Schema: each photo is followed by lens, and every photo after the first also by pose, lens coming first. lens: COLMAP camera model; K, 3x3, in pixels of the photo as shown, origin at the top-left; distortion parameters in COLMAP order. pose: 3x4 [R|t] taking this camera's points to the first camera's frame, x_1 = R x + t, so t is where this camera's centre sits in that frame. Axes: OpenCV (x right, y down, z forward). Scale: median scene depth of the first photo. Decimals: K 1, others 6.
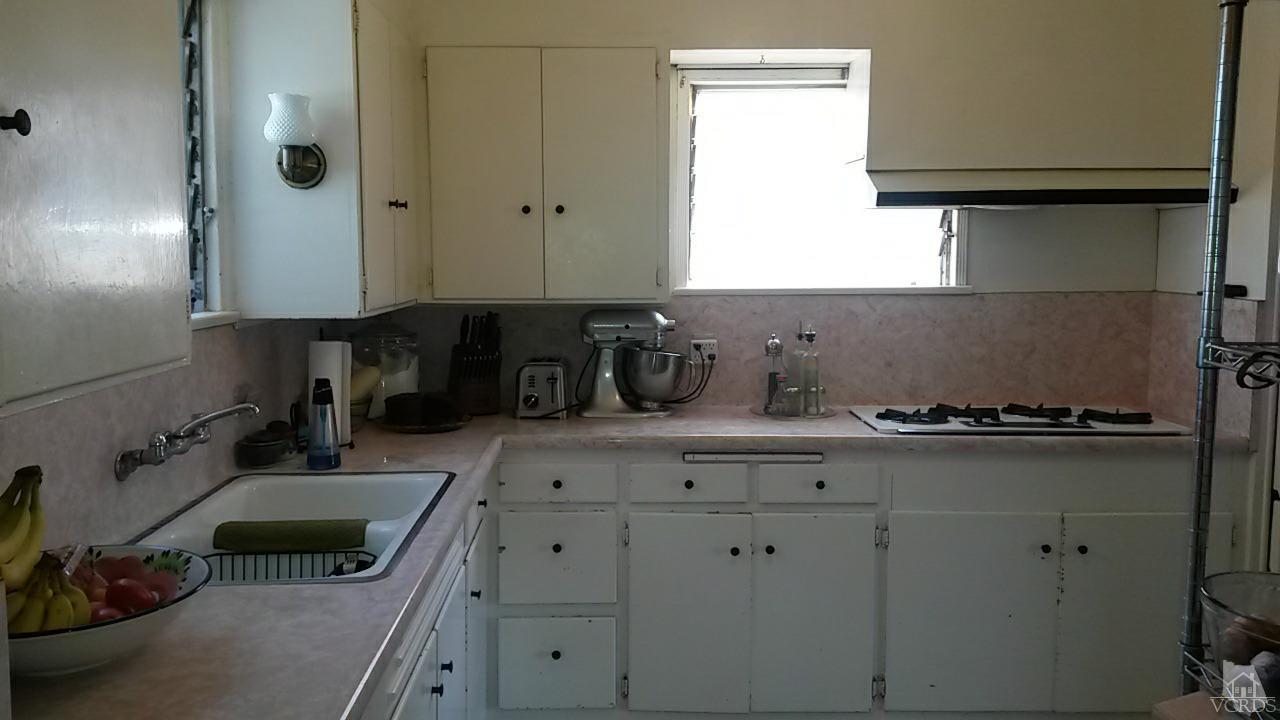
lens RADIAL K [[1021.4, 0, 607.3], [0, 1021.4, 353.4], [0, 0, 1]] dist [0.154836, -0.149549]
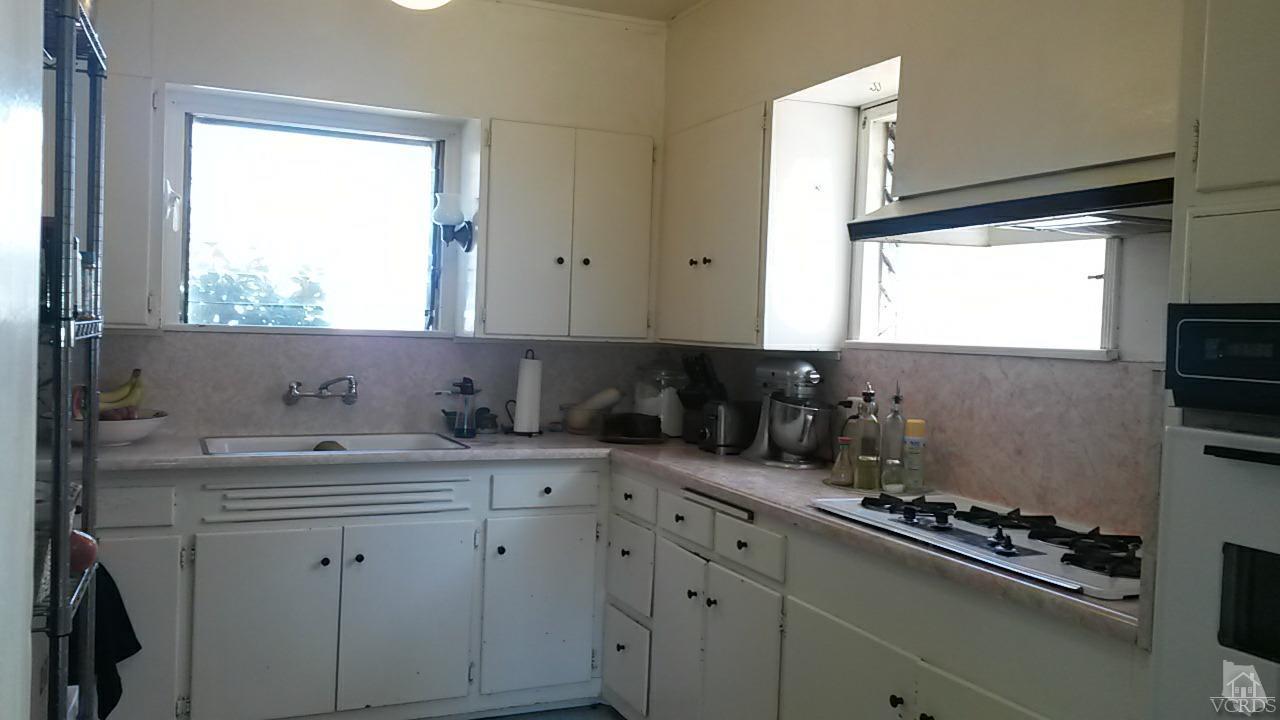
lens RADIAL K [[1021.4, 0, 607.3], [0, 1021.4, 353.4], [0, 0, 1]] dist [0.154836, -0.149549]
pose [[0.385742, 0.038352, -0.921809, 0.847596], [-0.124611, 0.992146, -0.010867, -0.014271], [0.914153, 0.119060, 0.387492, 0.435640]]
